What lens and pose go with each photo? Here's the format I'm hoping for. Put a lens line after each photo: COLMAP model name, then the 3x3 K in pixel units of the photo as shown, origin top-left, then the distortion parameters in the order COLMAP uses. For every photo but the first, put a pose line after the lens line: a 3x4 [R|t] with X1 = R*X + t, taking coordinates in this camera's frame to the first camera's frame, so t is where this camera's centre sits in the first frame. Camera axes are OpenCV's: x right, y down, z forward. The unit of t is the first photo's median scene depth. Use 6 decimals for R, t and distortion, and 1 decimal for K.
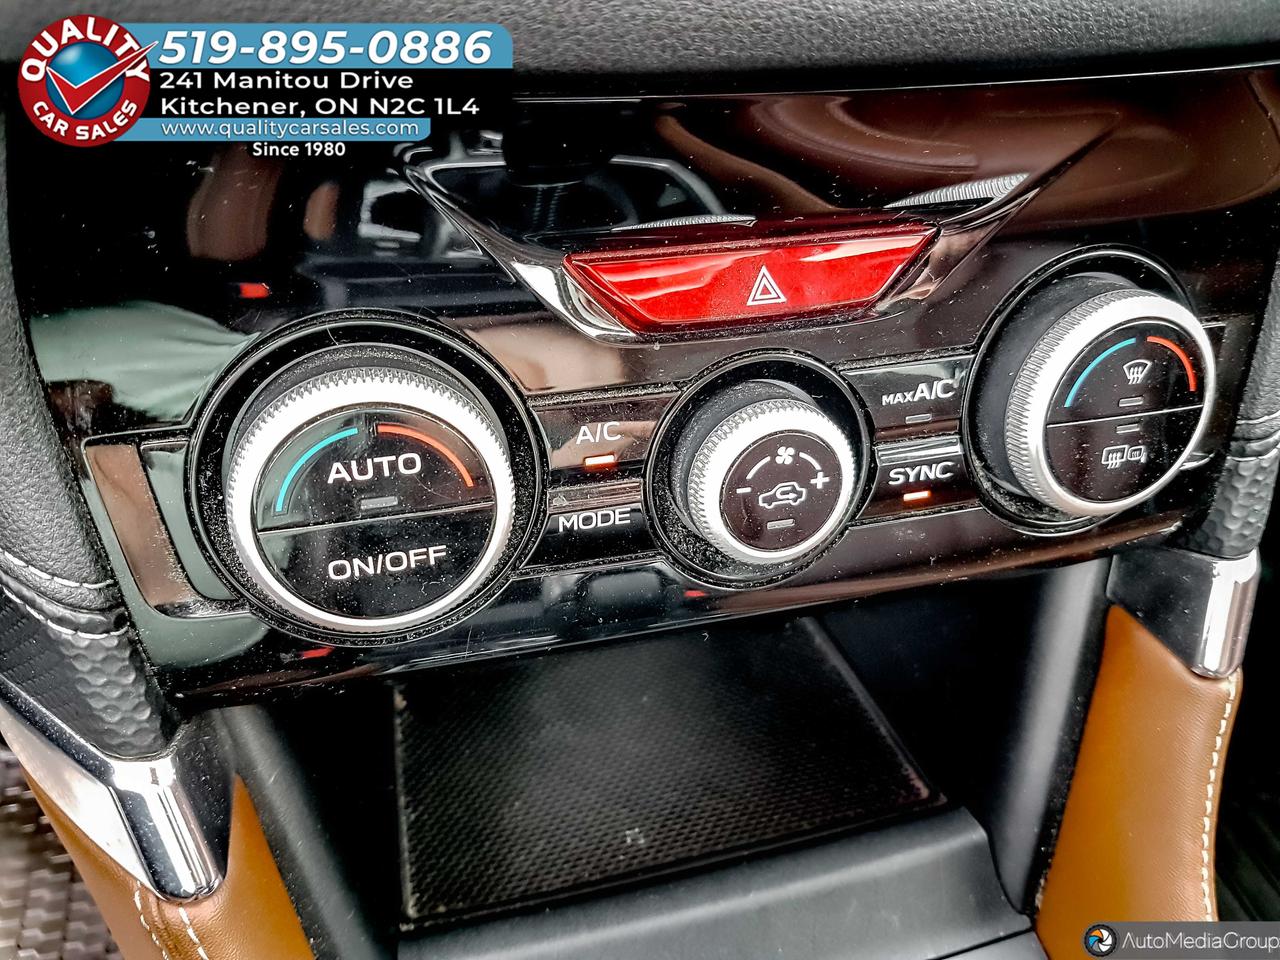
lens RADIAL K [[1045.1, 0, 647.8], [0, 1045.1, 489.8], [0, 0, 1]] dist [0.224440, -0.473523]
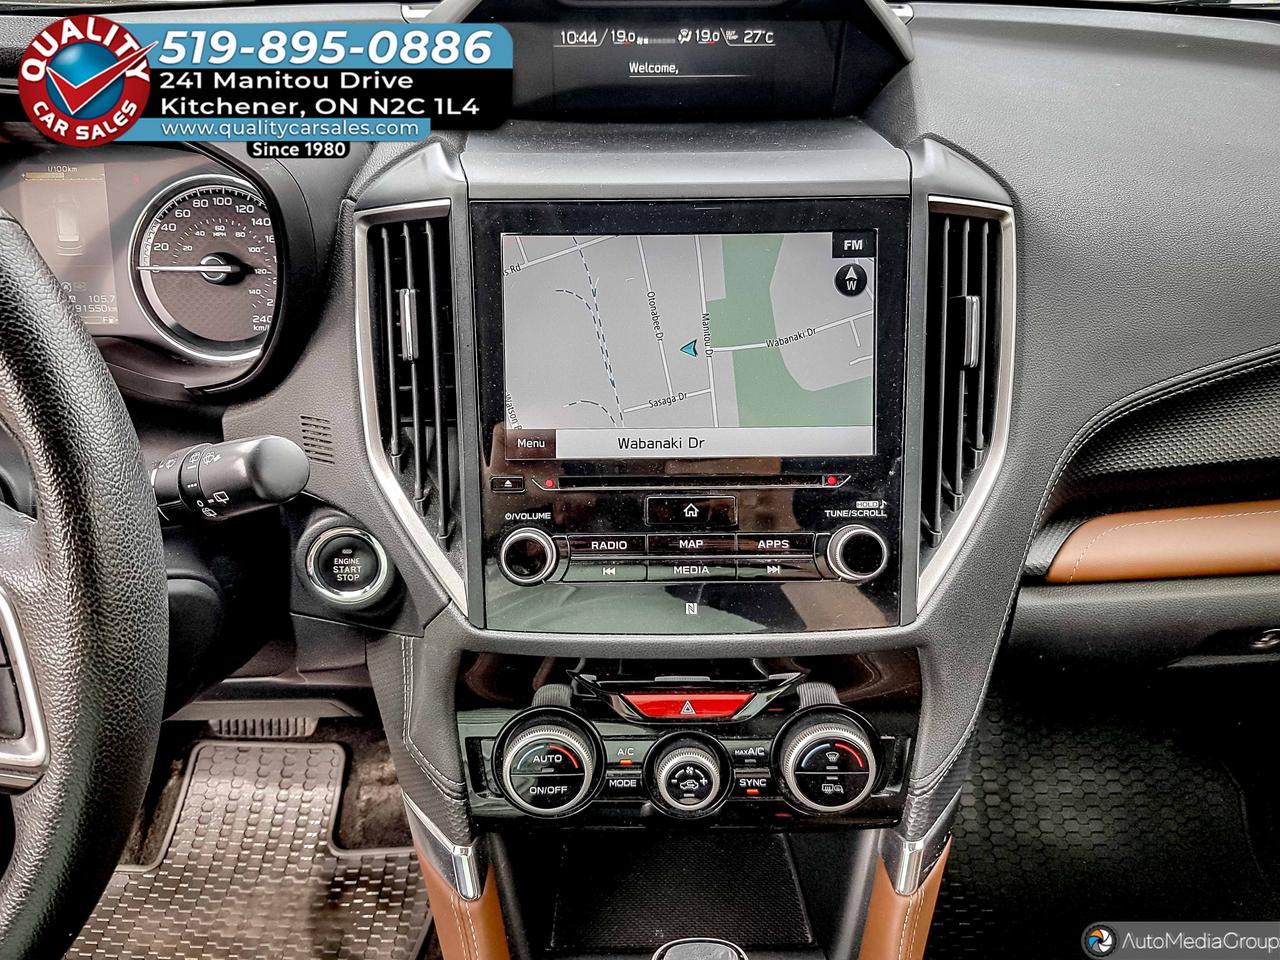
lens RADIAL K [[1045.1, 0, 647.8], [0, 1045.1, 489.8], [0, 0, 1]] dist [0.224440, -0.473523]
pose [[0.962443, 0.081018, -0.259112, 0.686968], [-0.123112, 0.980902, -0.150582, -0.323922], [0.241963, 0.176827, 0.954037, -1.822620]]
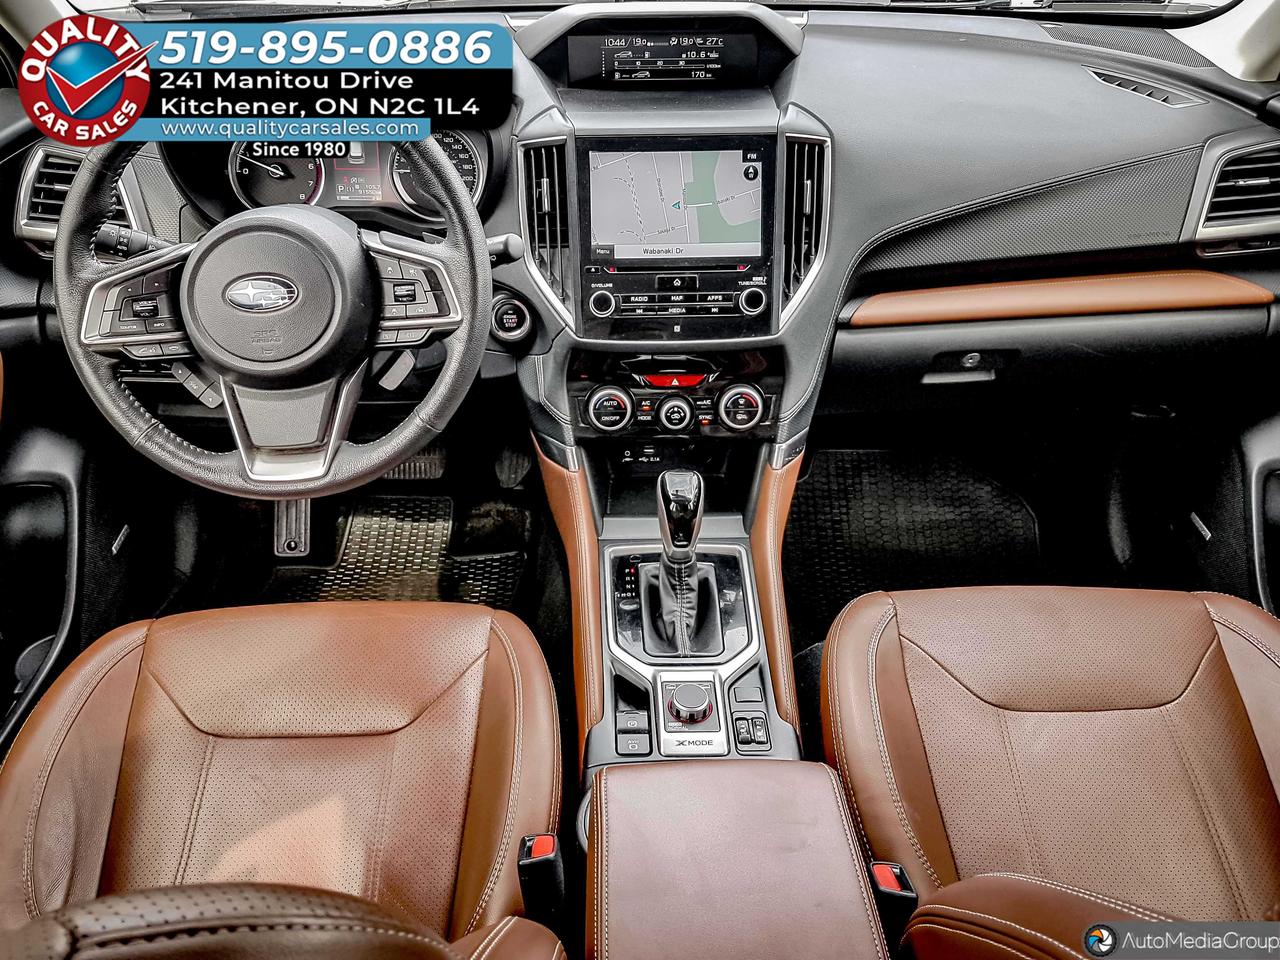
lens RADIAL K [[1048.7, 0, 636.8], [0, 1048.7, 468.7], [0, 0, 1]] dist [0.298711, -0.630169]
pose [[0.963071, 0.088327, -0.254346, 1.465645], [-0.119621, 0.986674, -0.110297, 0.988665], [0.241215, 0.136649, 0.960803, -4.753877]]
